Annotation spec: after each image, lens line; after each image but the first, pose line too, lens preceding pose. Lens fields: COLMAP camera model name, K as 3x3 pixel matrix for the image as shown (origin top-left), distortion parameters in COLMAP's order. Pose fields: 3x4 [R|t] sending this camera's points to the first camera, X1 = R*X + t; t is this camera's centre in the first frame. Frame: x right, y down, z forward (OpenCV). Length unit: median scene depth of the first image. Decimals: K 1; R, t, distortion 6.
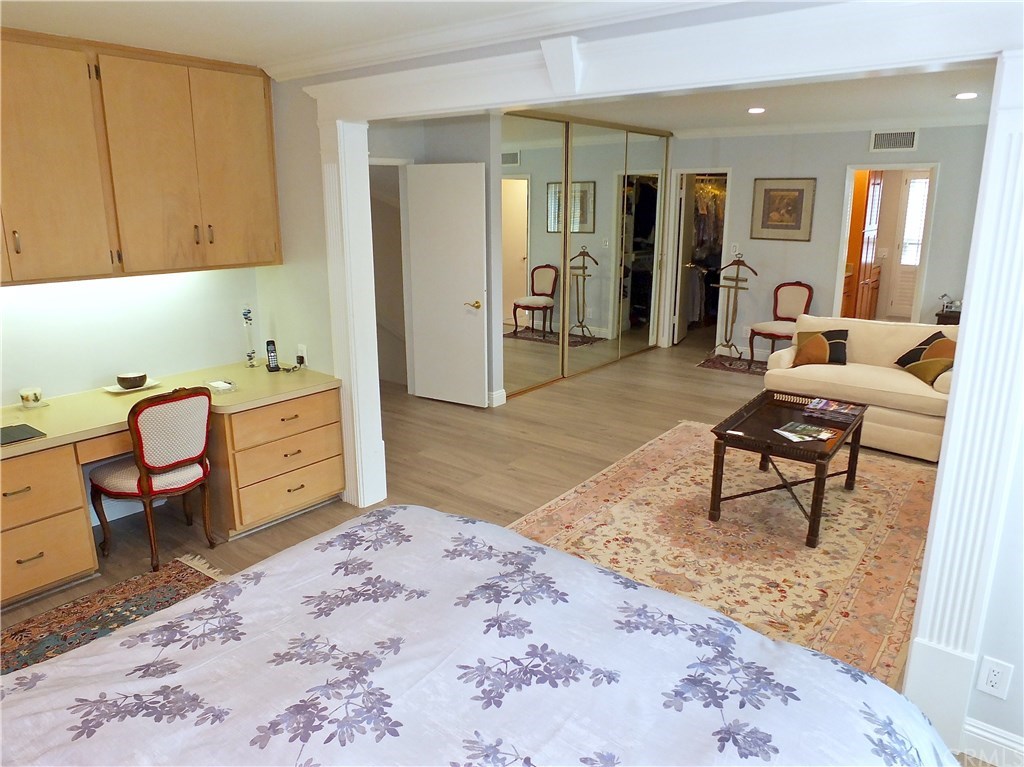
lens RADIAL K [[702.5, 0, 511.1], [0, 702.5, 383.2], [0, 0, 1]] dist [-0.025180, 0.010898]
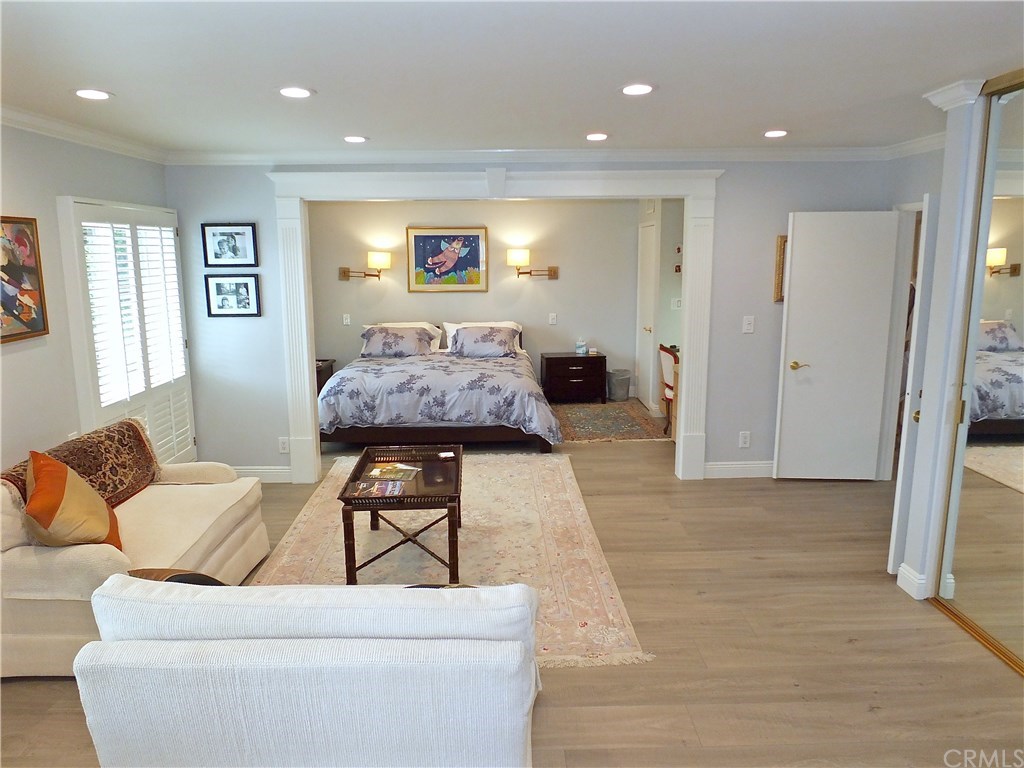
lens RADIAL K [[702.5, 0, 514.3], [0, 702.5, 379.5], [0, 0, 1]] dist [-0.025180, 0.010898]
pose [[-0.761739, 0.123401, -0.636024, 0.881172], [-0.154783, 0.918605, 0.363603, -0.442712], [0.629124, 0.375416, -0.680636, 1.673147]]
